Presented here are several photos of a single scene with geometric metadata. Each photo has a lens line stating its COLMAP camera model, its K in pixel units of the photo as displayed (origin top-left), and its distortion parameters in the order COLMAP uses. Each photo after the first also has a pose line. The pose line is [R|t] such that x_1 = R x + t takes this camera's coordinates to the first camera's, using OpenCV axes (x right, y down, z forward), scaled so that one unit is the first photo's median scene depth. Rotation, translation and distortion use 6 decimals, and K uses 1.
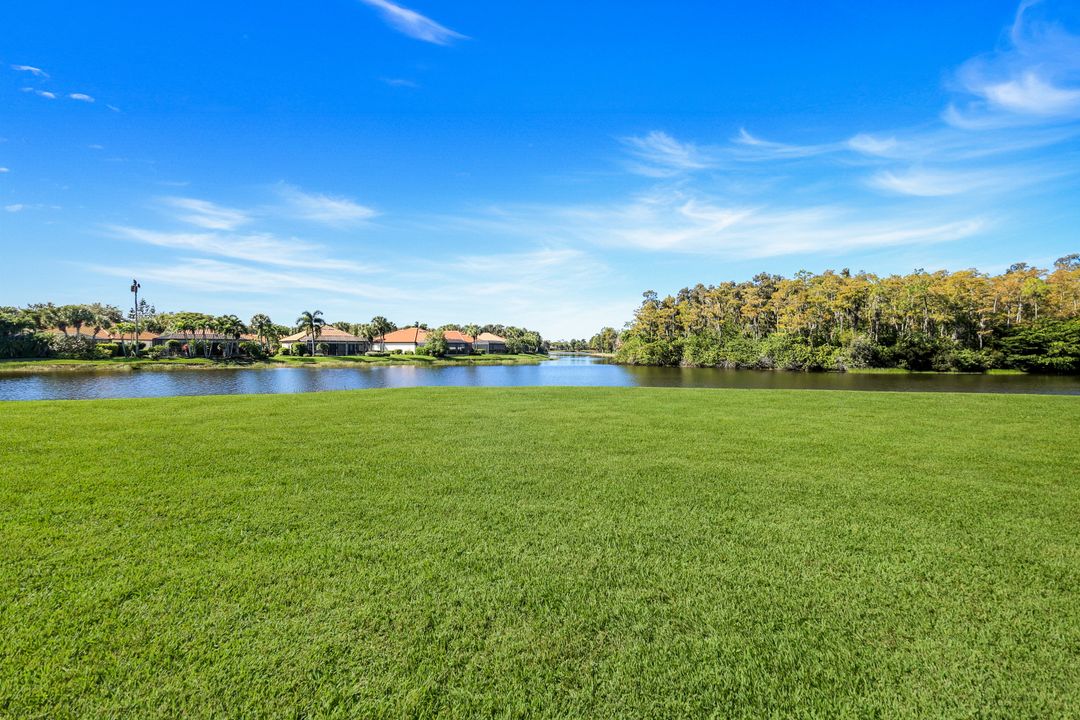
lens RADIAL K [[469.6, 0, 542.5], [0, 469.6, 355.7], [0, 0, 1]] dist [-0.008322, 0.000146]
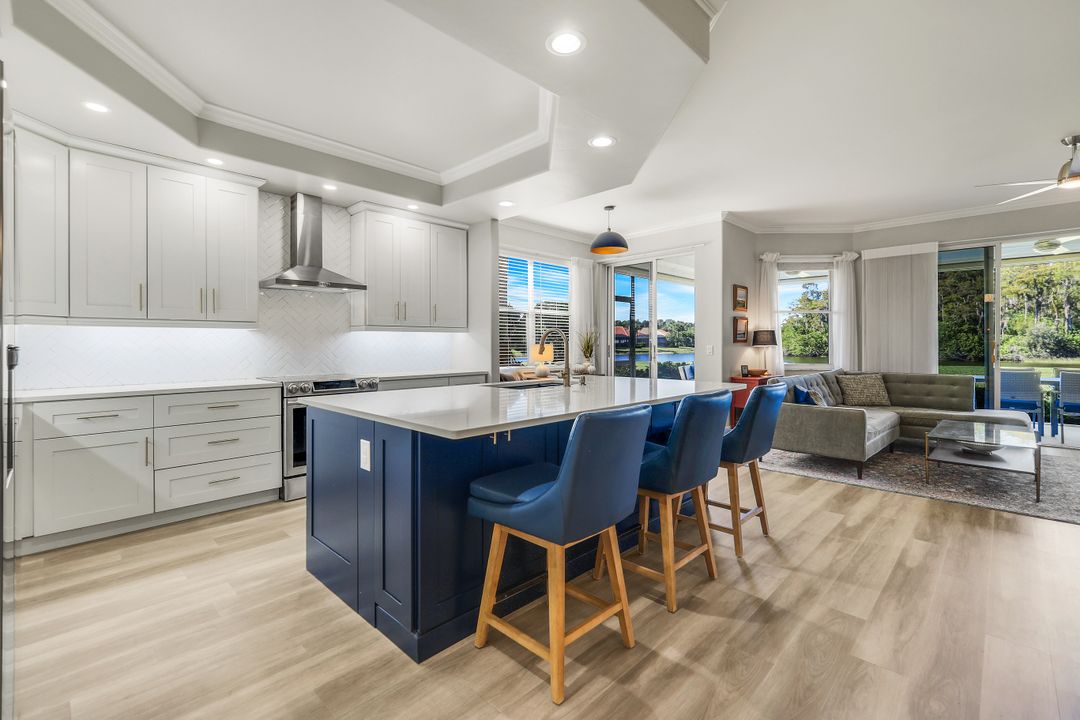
lens RADIAL K [[475.8, 0, 538.7], [0, 475.8, 342.0], [0, 0, 1]] dist [-0.001190, 0.000434]
pose [[0.932209, -0.010871, -0.361756, 0.077773], [0.004760, 0.999831, -0.017779, 0.006049], [0.361888, 0.014852, 0.932103, -0.214576]]
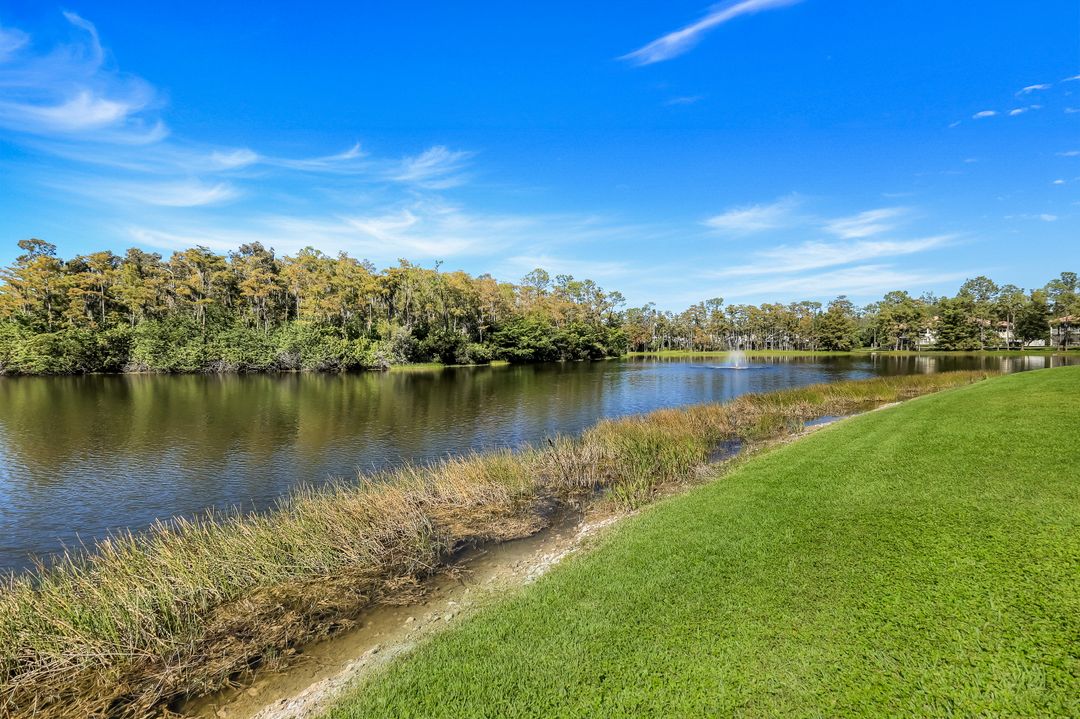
lens RADIAL K [[469.6, 0, 541.4], [0, 469.6, 348.2], [0, 0, 1]] dist [-0.008322, 0.000146]
pose [[0.459758, -0.008177, 0.888006, 0.022720], [0.020903, 0.999780, -0.001617, 0.003049], [-0.887798, 0.019305, 0.459828, 0.319746]]
